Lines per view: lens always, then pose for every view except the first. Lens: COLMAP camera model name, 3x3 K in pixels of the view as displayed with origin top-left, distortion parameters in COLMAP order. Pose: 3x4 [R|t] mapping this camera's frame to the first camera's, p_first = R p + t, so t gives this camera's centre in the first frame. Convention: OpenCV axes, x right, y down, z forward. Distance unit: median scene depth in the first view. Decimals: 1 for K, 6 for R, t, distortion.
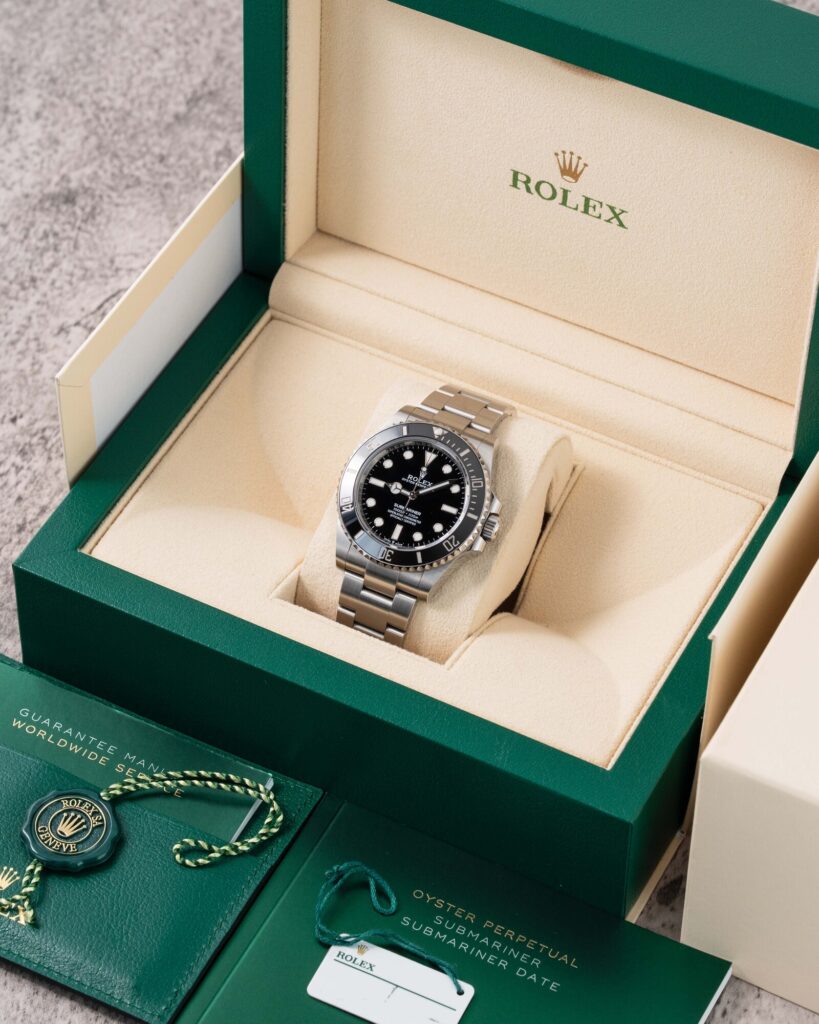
lens RADIAL K [[4985.5, 0, 408.4], [0, 4985.5, 512.4], [0, 0, 1]] dist [-0.165733, 0.000000]
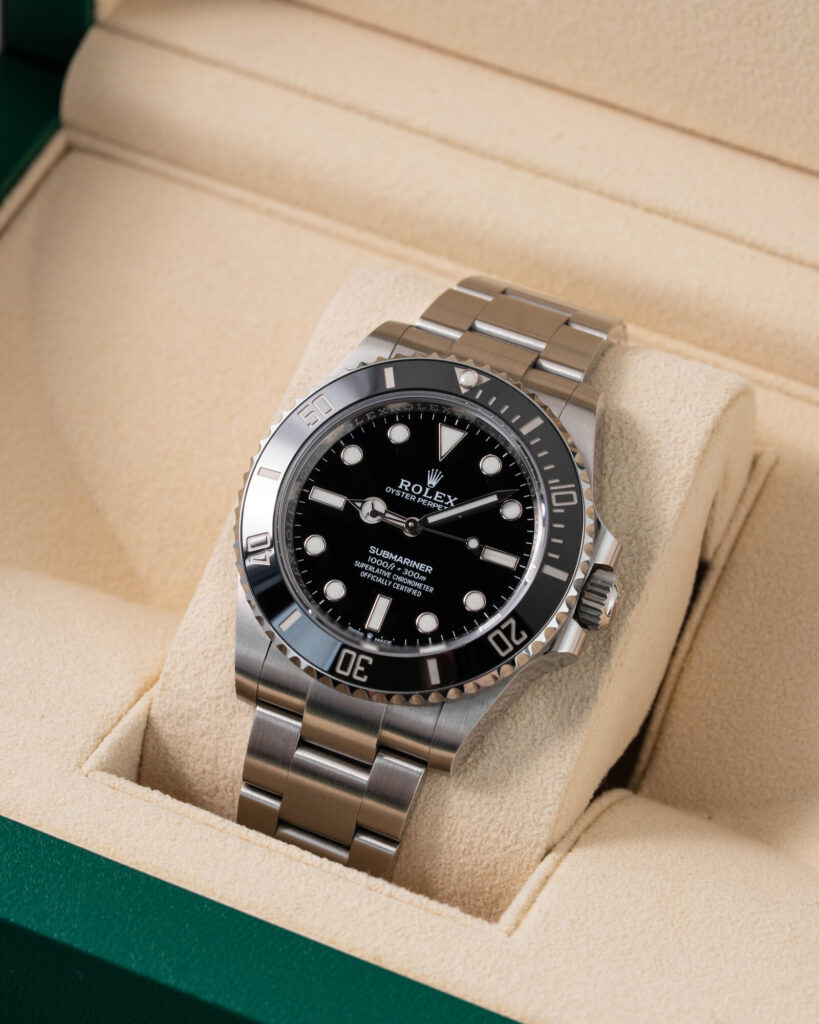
lens RADIAL K [[4985.5, 0, 411.6], [0, 4985.5, 511.2], [0, 0, 1]] dist [-0.165733, 0.000000]
pose [[0.998326, -0.016457, 0.055450, -0.022794], [0.016922, 0.999825, -0.007932, -0.001357], [-0.055309, 0.008858, 0.998430, 0.563881]]
